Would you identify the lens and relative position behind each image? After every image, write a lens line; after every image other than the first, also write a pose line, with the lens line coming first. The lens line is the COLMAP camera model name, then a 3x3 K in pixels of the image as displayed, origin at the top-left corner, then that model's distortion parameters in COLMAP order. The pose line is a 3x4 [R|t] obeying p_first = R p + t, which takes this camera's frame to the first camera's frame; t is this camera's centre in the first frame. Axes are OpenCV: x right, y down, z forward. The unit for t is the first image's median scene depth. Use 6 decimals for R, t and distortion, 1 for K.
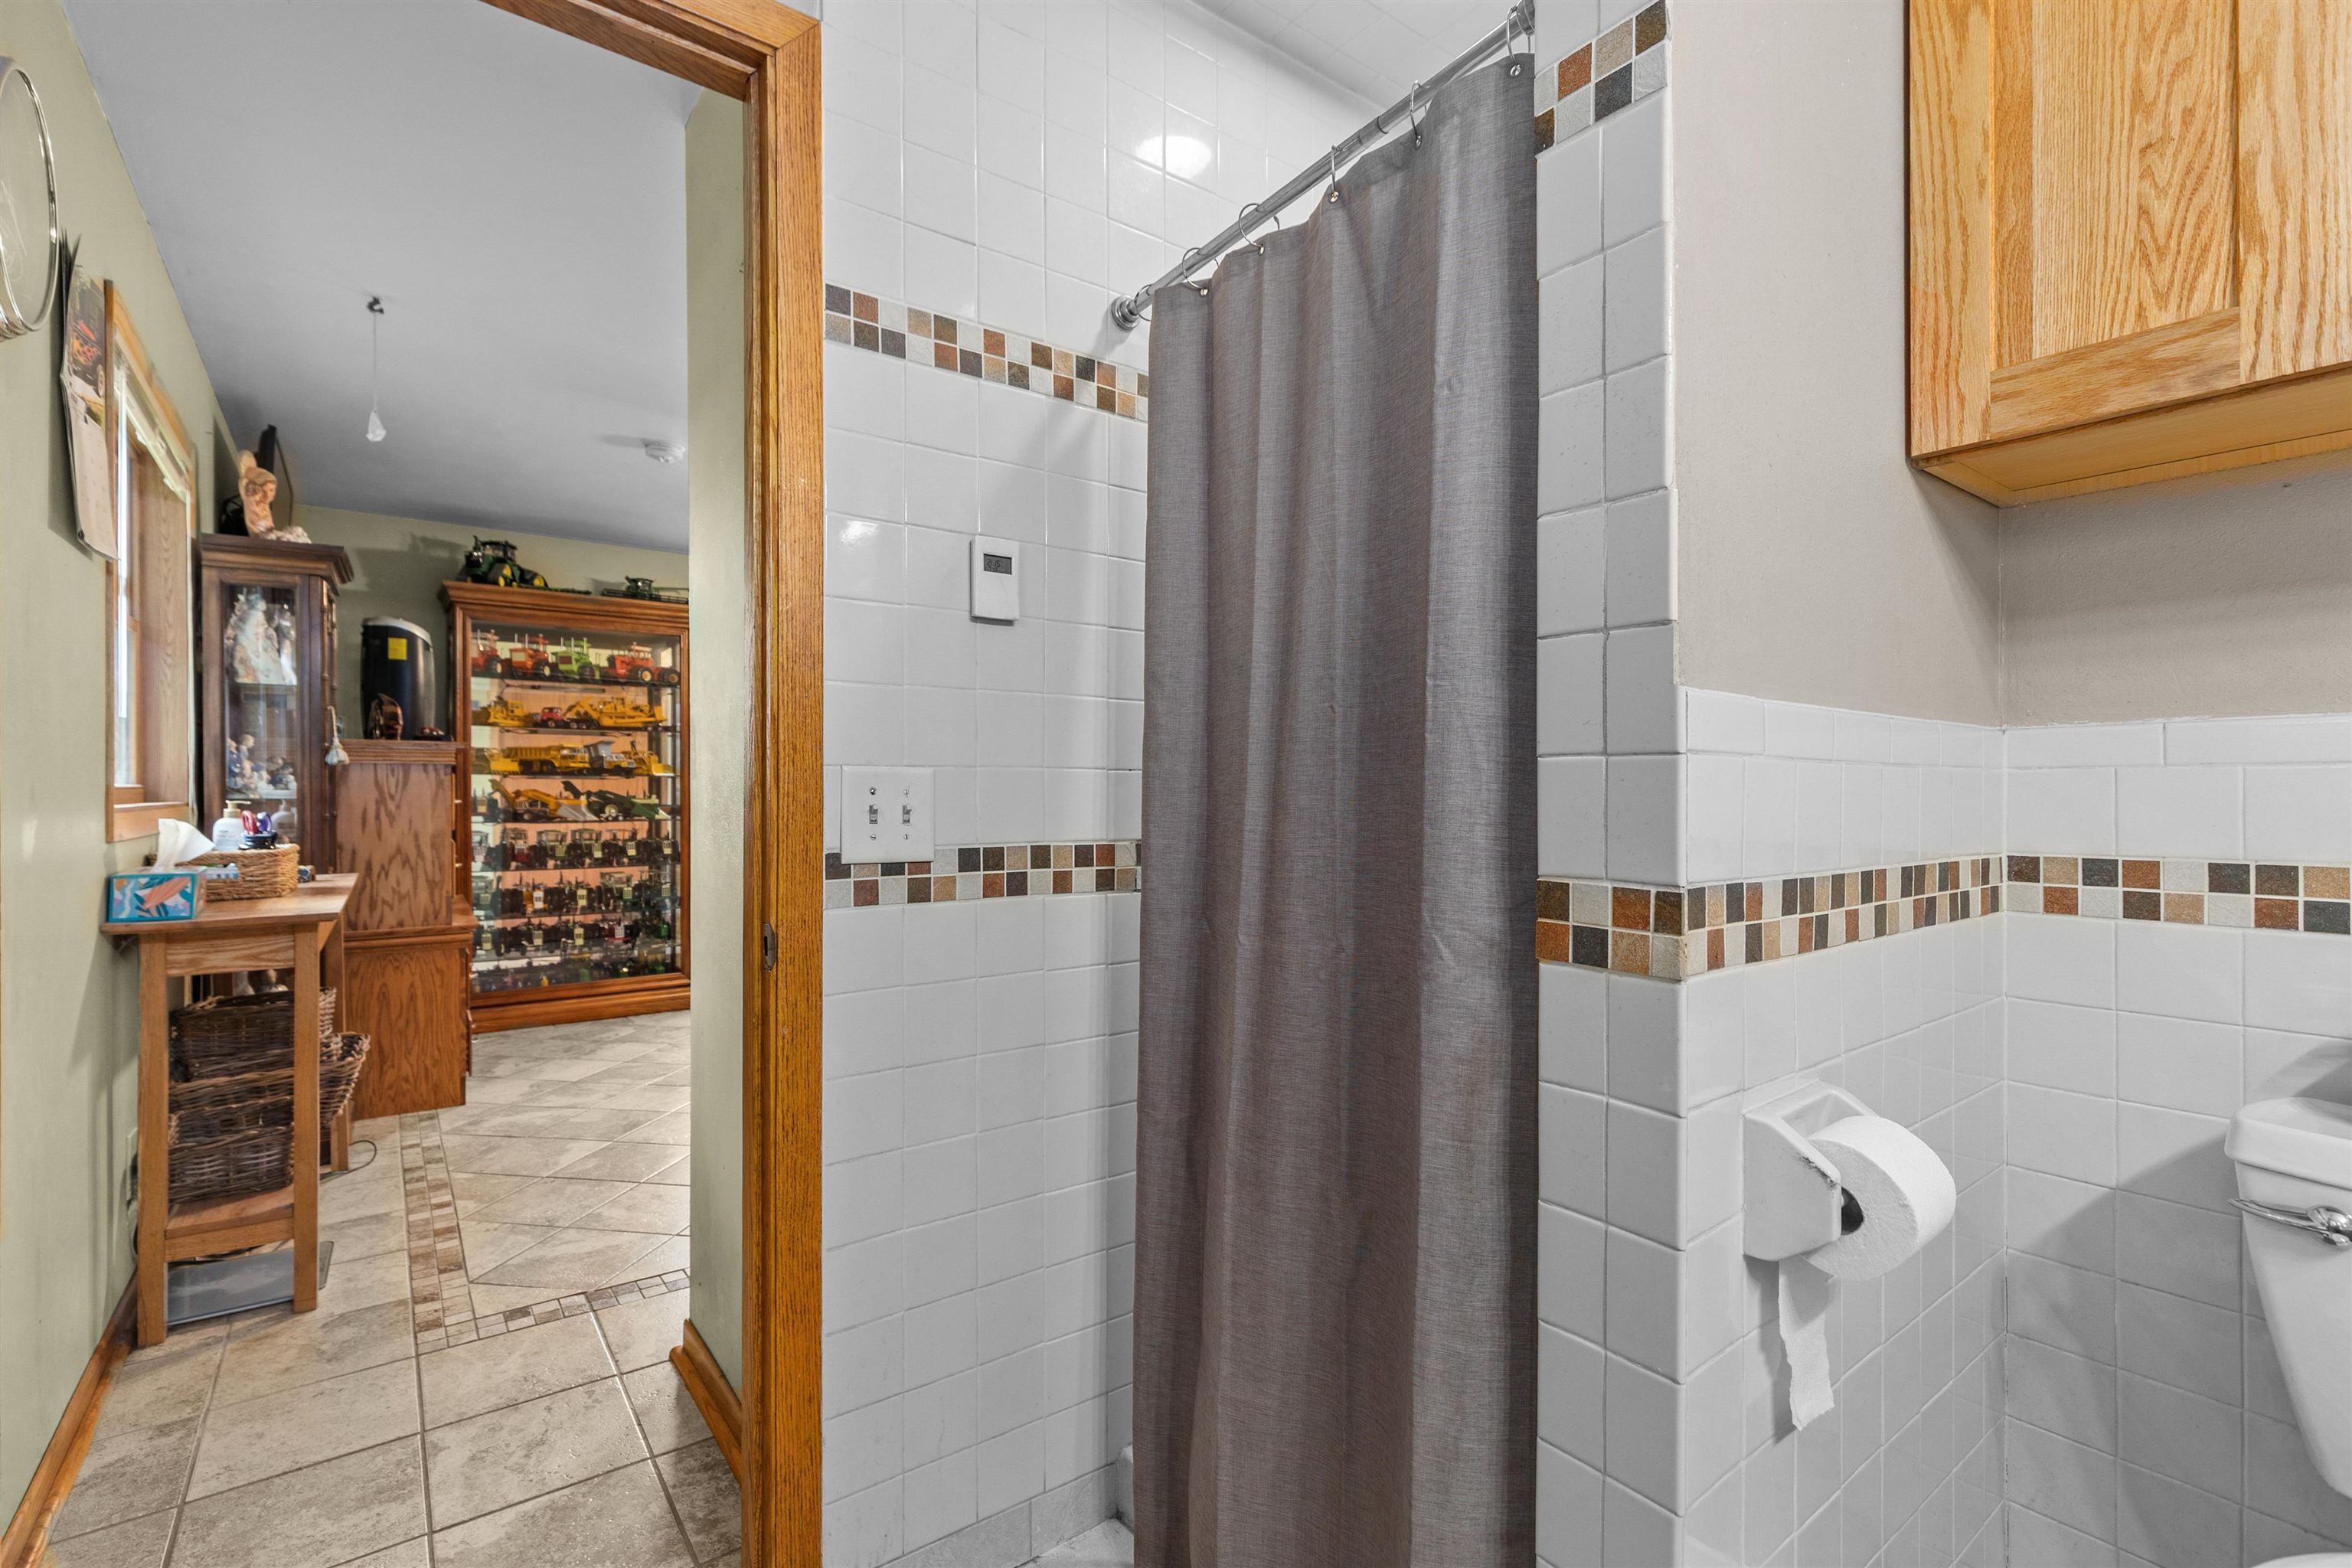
lens RADIAL K [[1063.1, 0, 1175.2], [0, 1063.1, 785.8], [0, 0, 1]] dist [0.002373, -0.000210]
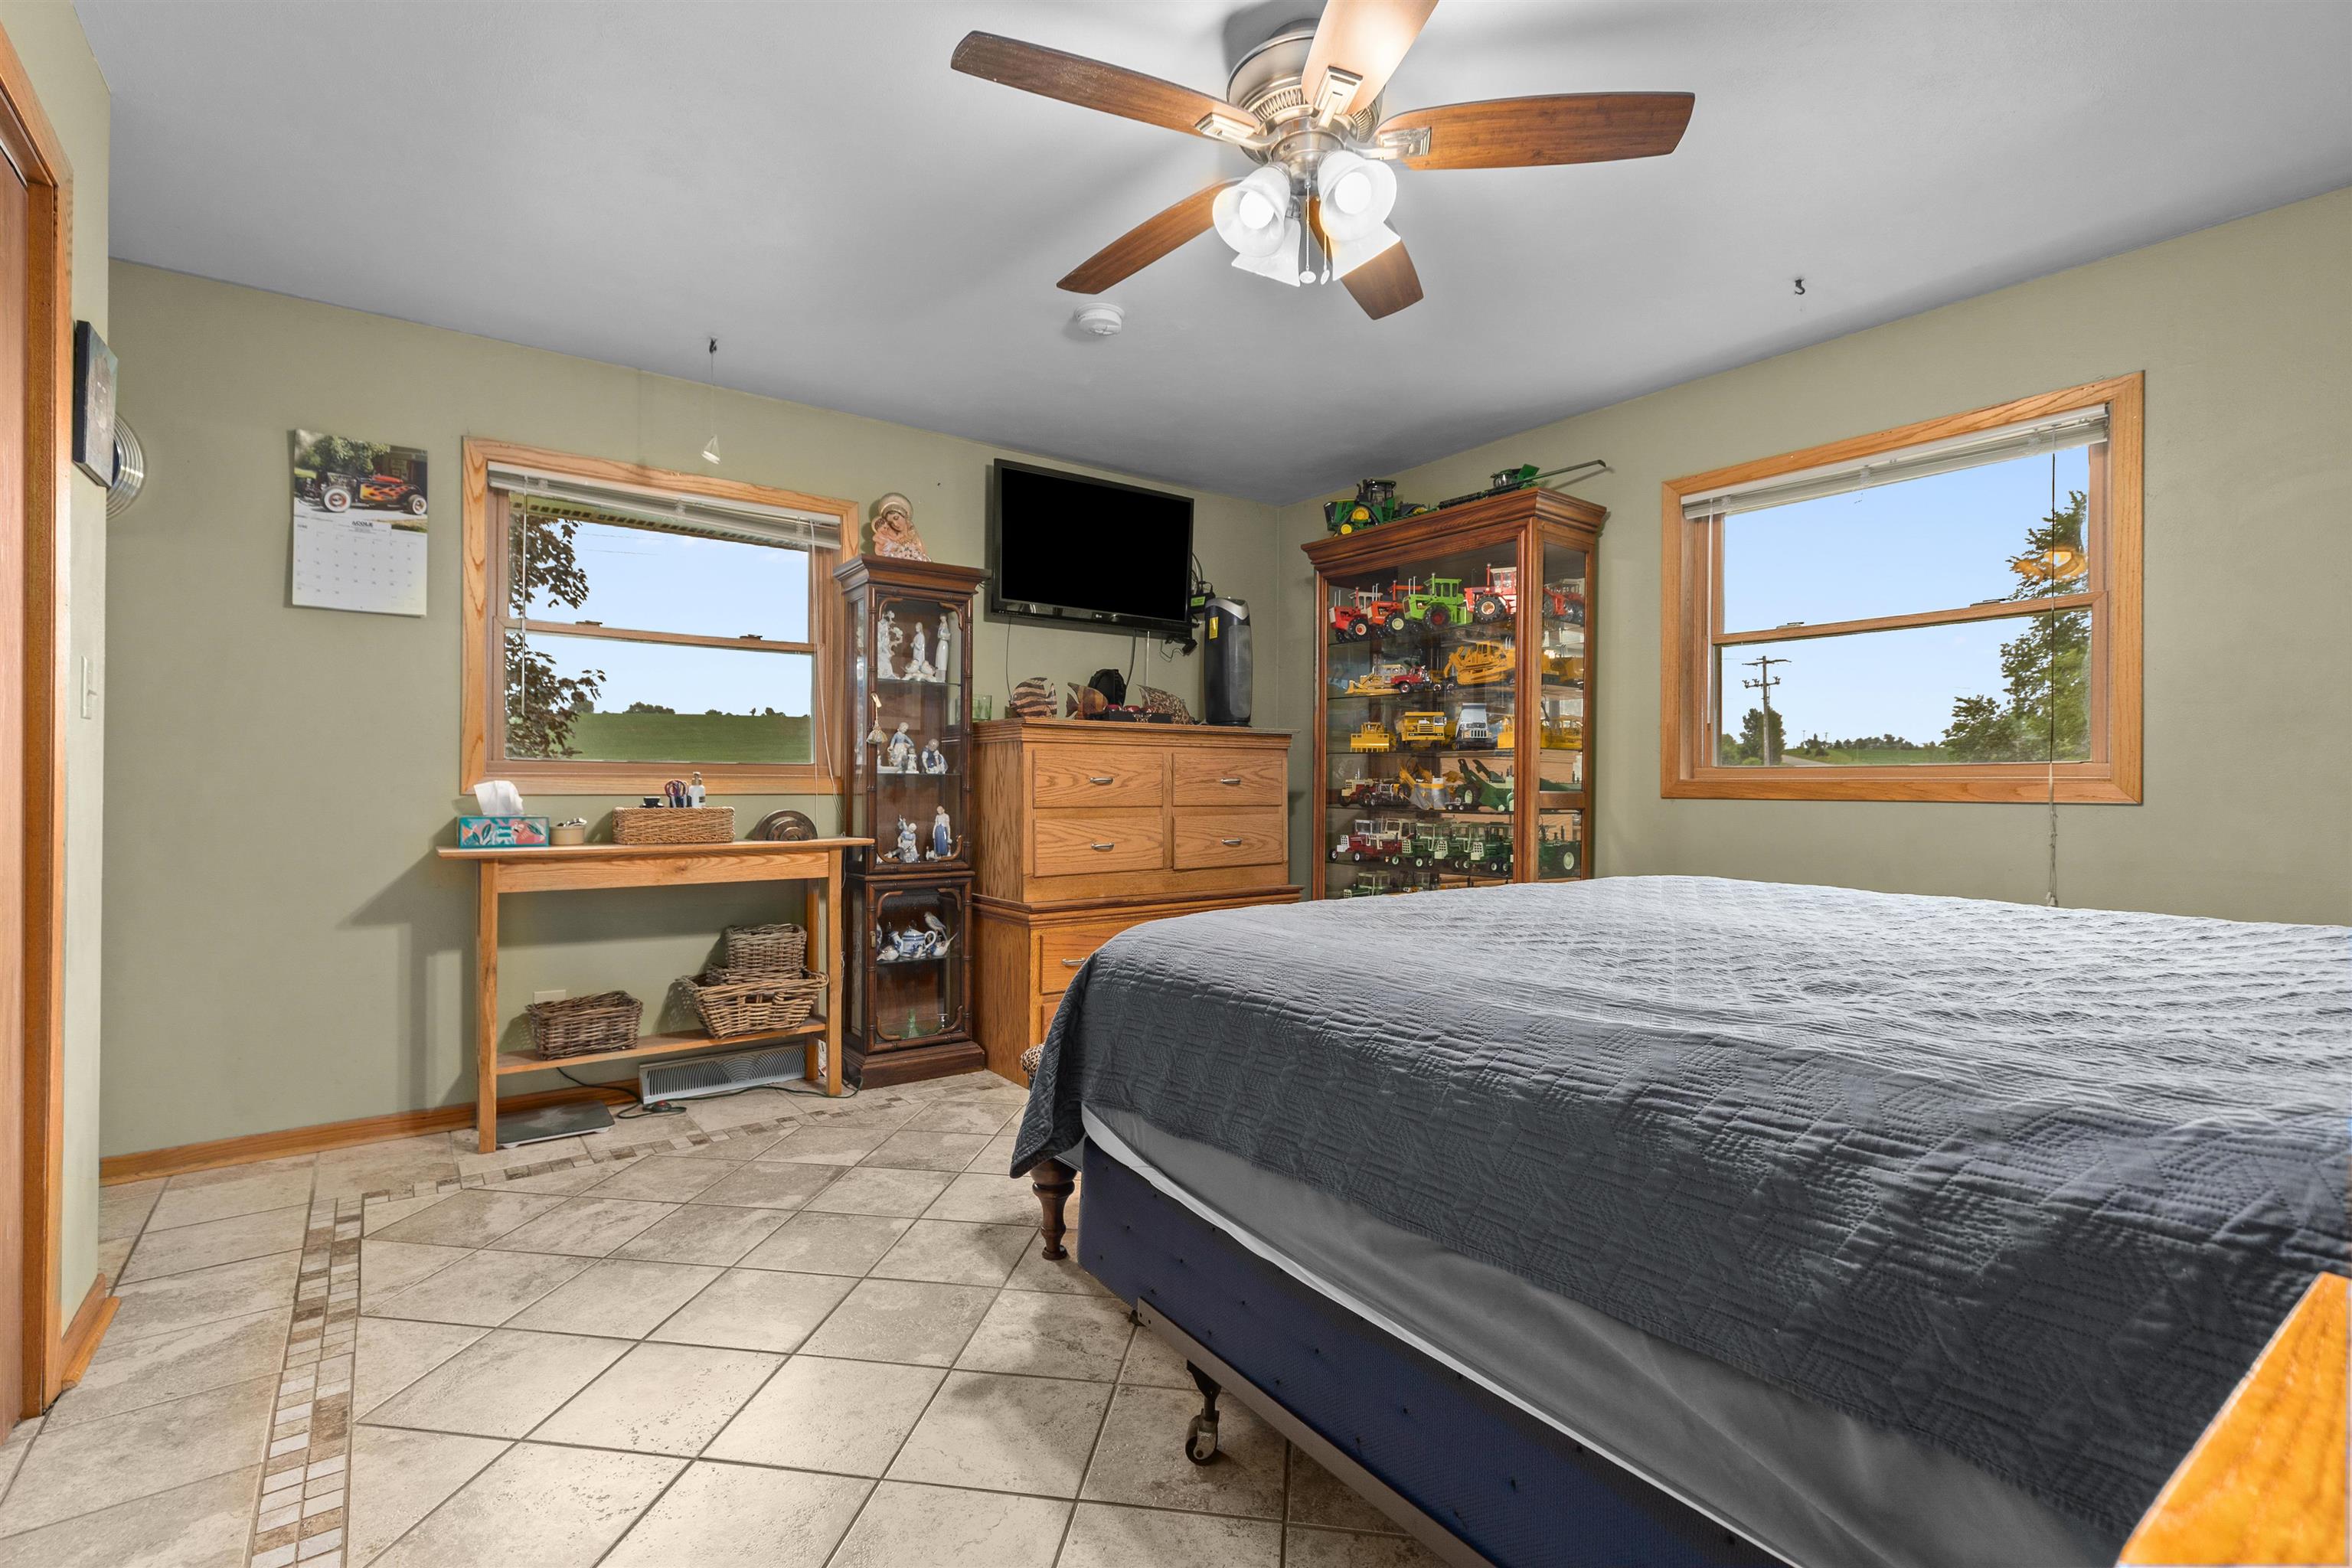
lens RADIAL K [[1063.1, 0, 1177.9], [0, 1063.1, 778.0], [0, 0, 1]] dist [0.002373, -0.000210]
pose [[0.004928, -0.006933, -0.999964, 0.391325], [-0.006026, 0.999958, -0.006962, 0.024338], [0.999970, 0.006060, 0.004886, 1.416842]]
